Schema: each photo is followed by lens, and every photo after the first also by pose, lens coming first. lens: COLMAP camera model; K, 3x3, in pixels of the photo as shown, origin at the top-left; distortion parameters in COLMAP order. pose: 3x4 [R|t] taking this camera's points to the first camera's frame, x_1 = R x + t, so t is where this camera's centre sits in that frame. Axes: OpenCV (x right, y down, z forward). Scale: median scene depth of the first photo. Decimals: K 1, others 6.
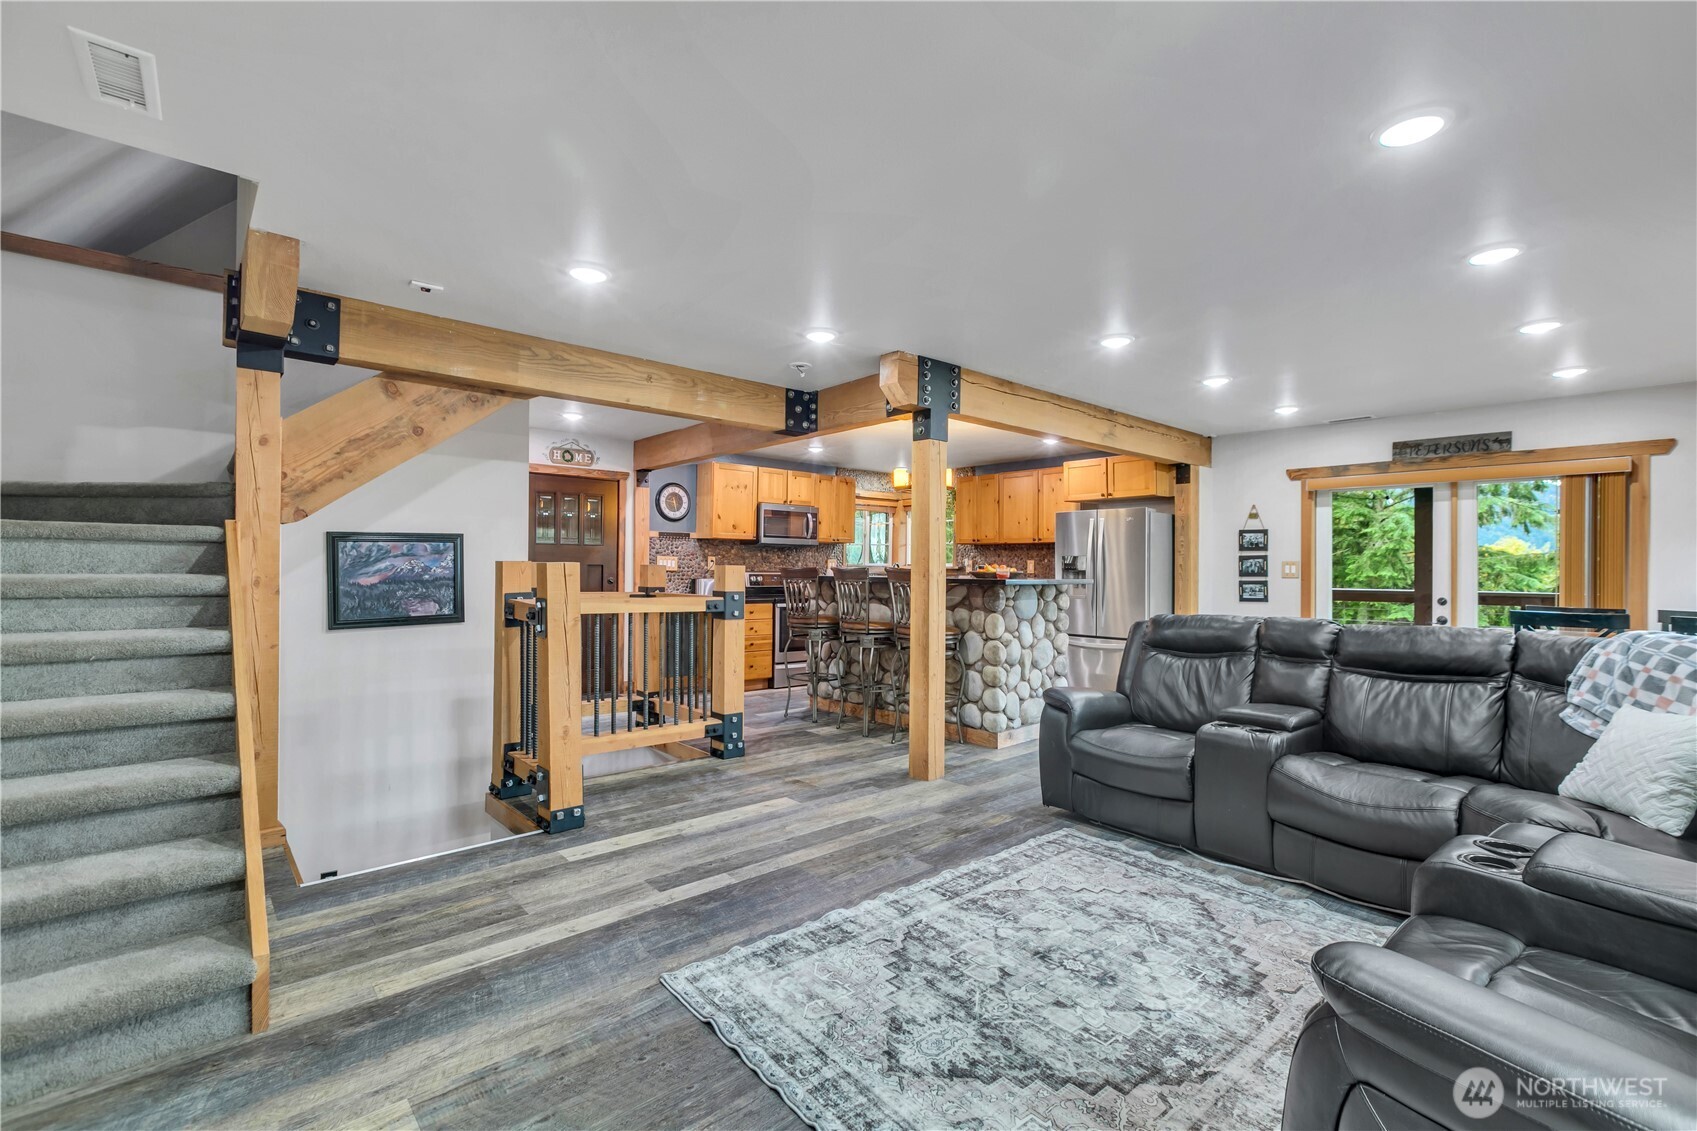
lens RADIAL K [[755.6, 0, 848.5], [0, 755.6, 565.5], [0, 0, 1]] dist [-0.004339, 0.000005]
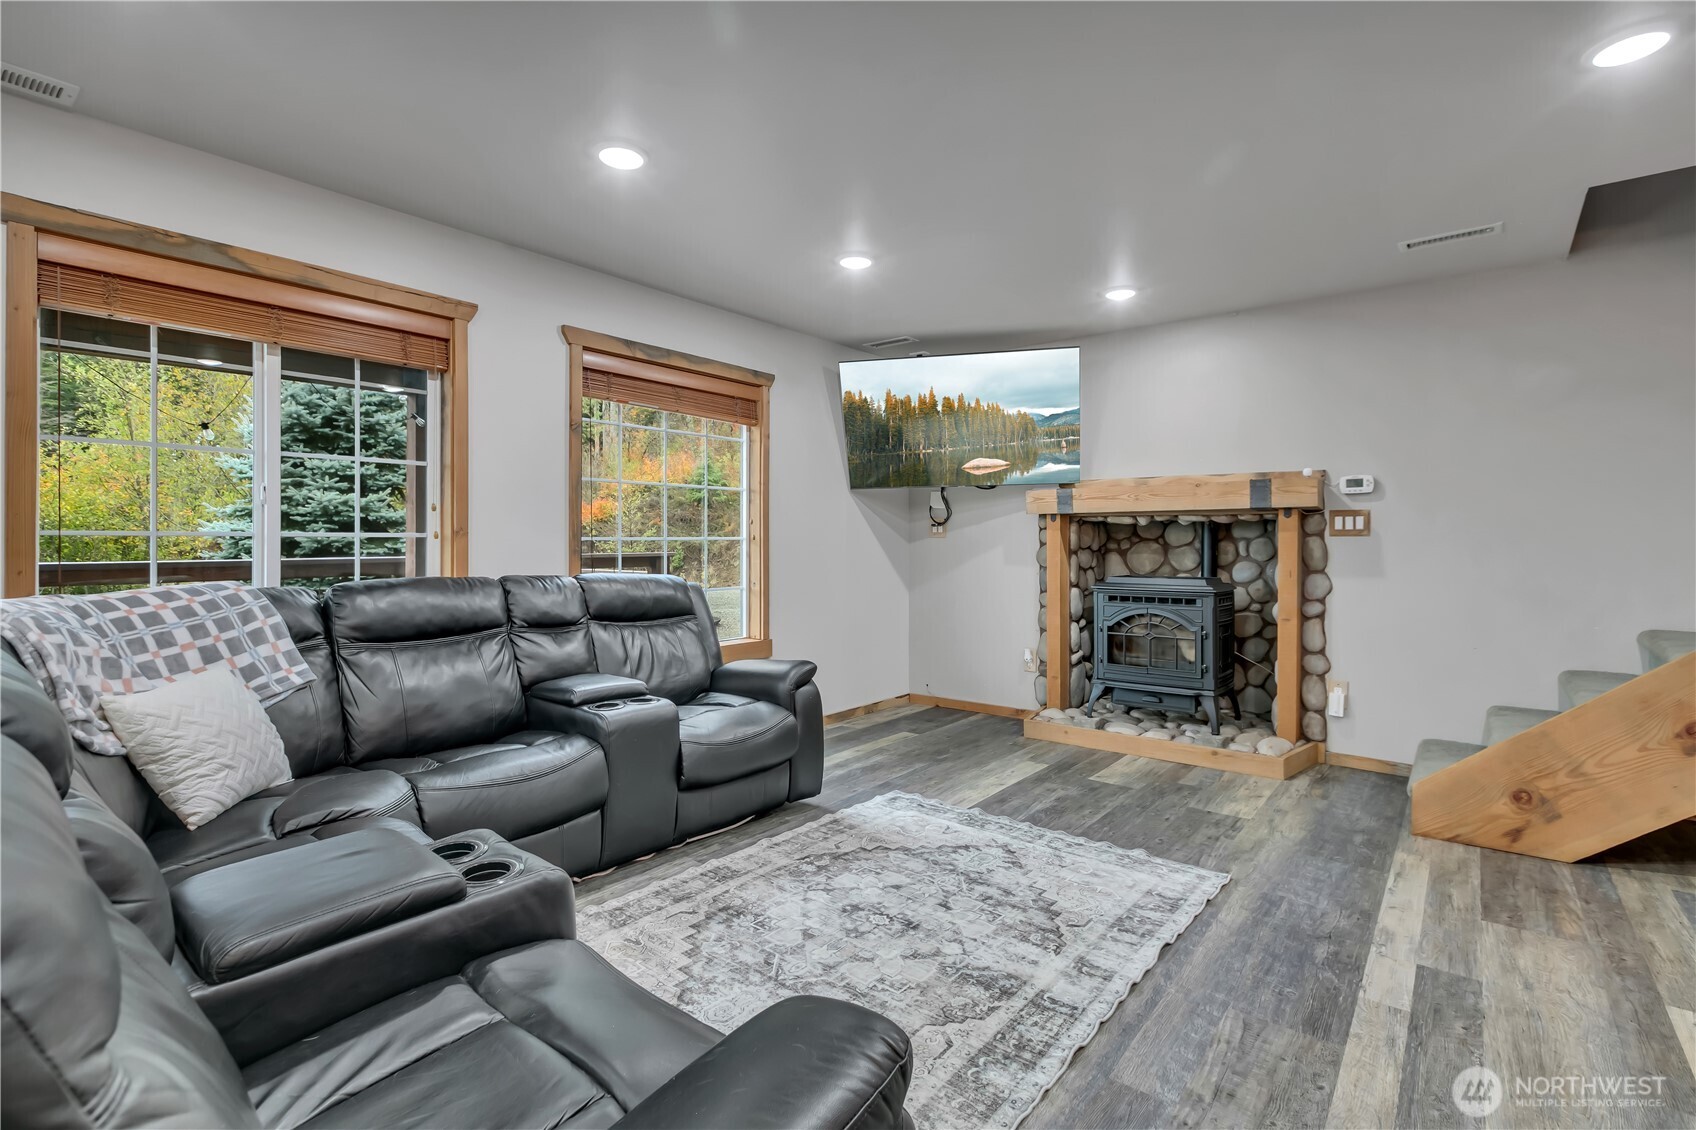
lens RADIAL K [[789.8, 0, 851.9], [0, 789.8, 537.6], [0, 0, 1]] dist [-0.000018, 0.000326]
pose [[-0.984410, -0.010960, -0.175547, 0.244790], [-0.010676, 0.999940, -0.002561, 0.015427], [0.175565, -0.000647, -0.984468, 0.945599]]
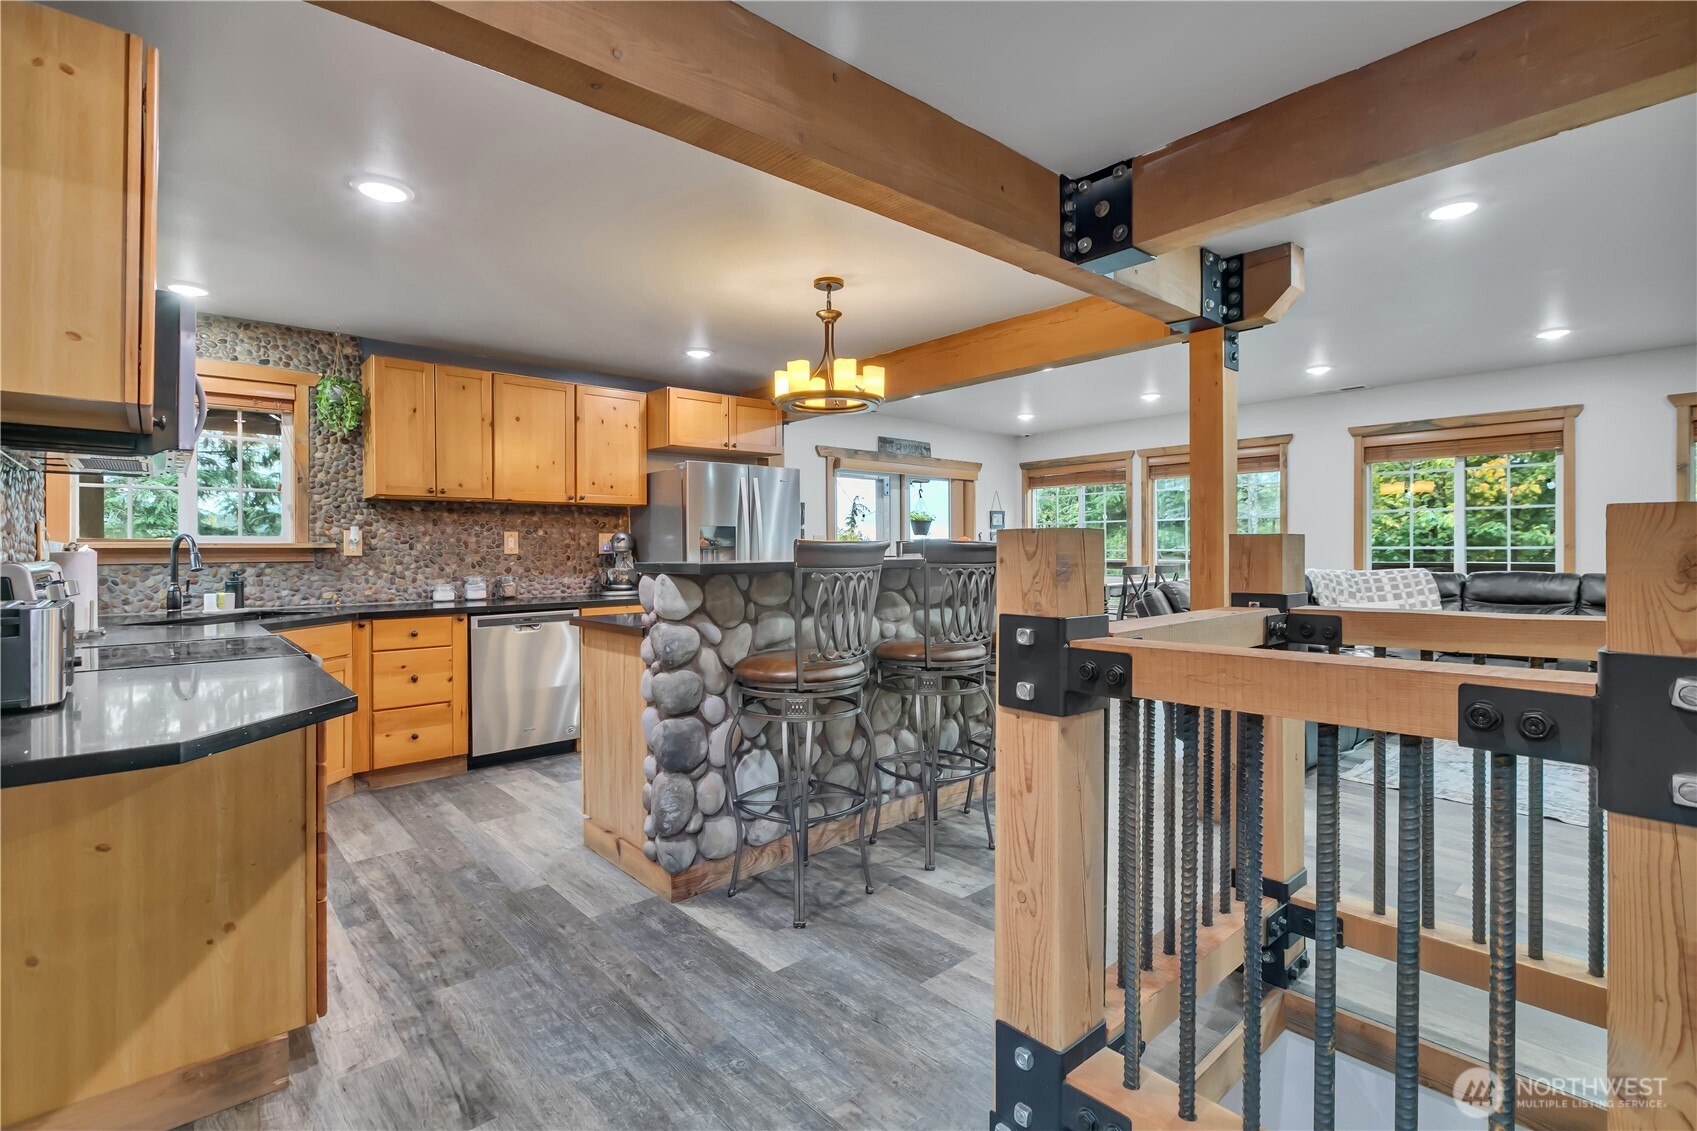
lens RADIAL K [[784.6, 0, 848.1], [0, 784.6, 551.9], [0, 0, 1]] dist [0.004208, 0.000162]
pose [[-0.002748, -0.013449, 0.999906, -0.609934], [0.003773, 0.999902, 0.013460, 0.002815], [-0.999989, 0.003810, -0.002697, 1.230165]]
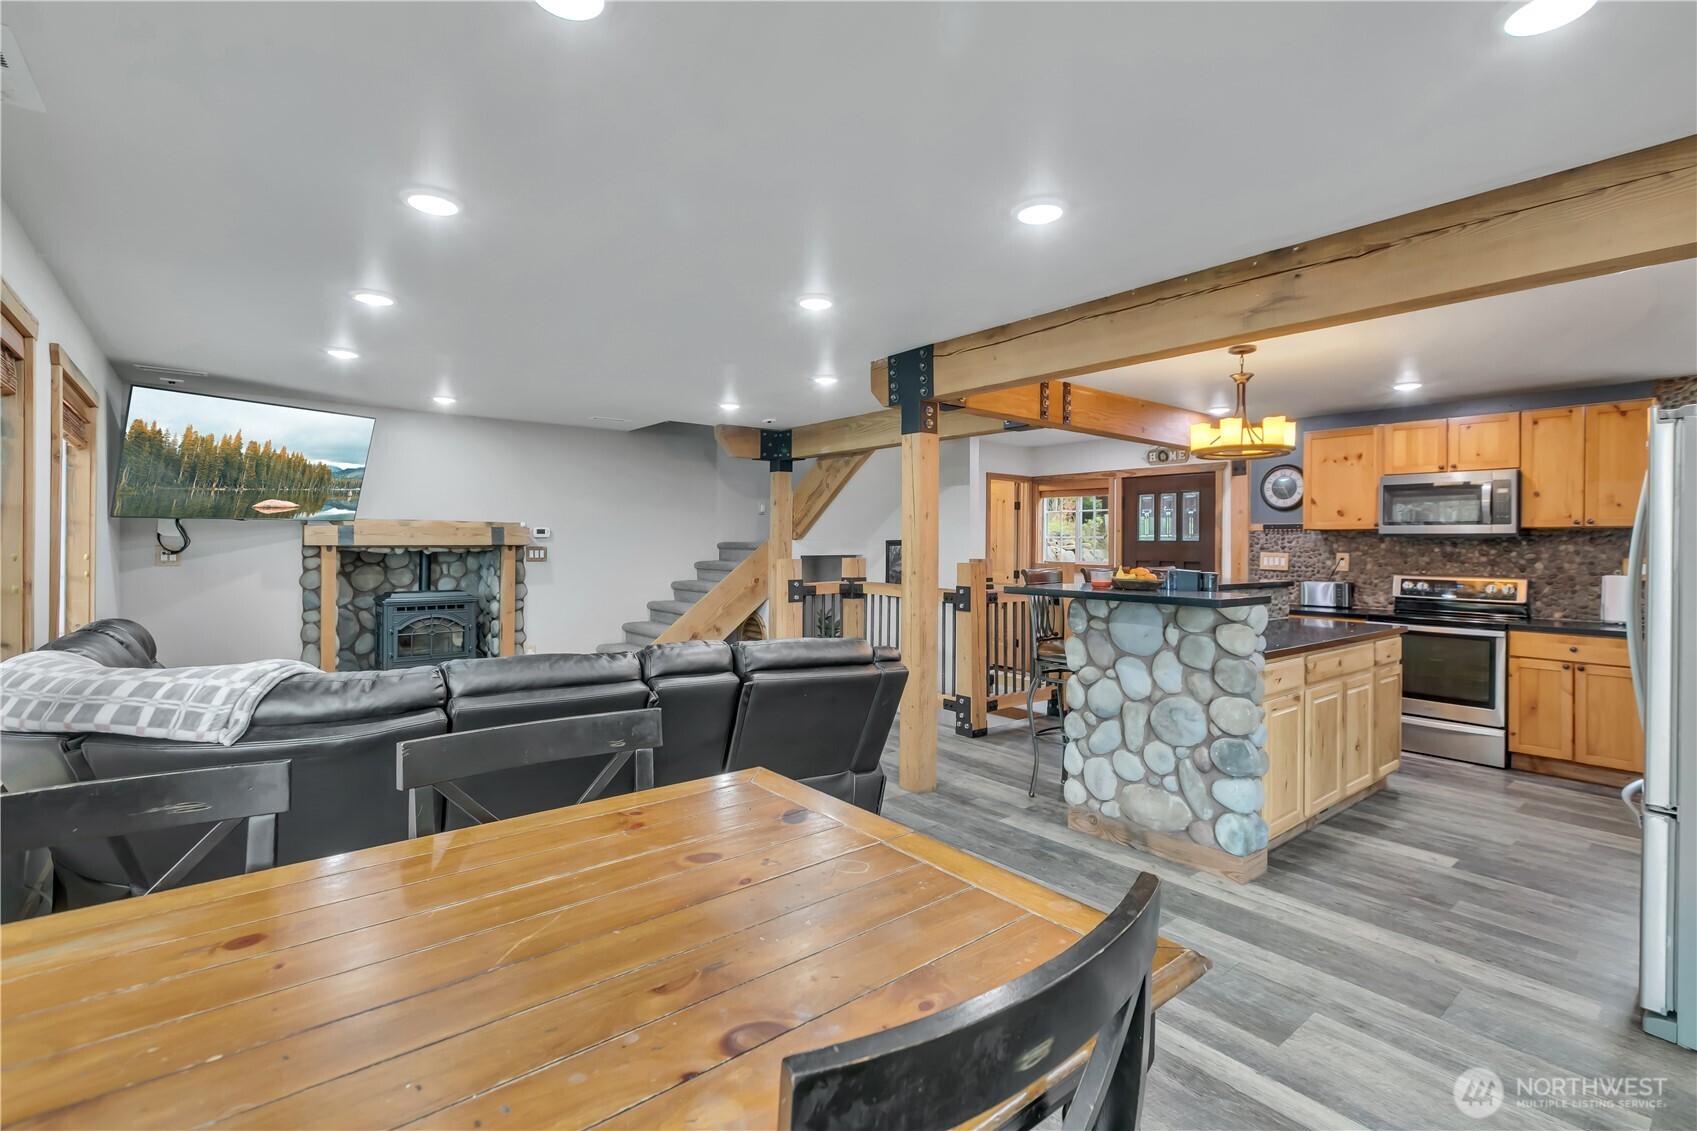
lens RADIAL K [[770.4, 0, 853.9], [0, 770.4, 542.9], [0, 0, 1]] dist [0.000975, -0.000577]
pose [[-0.037442, -0.013223, -0.999211, 0.968339], [-0.007067, 0.999891, -0.012967, -0.013515], [0.999274, 0.006576, -0.037532, 0.858241]]
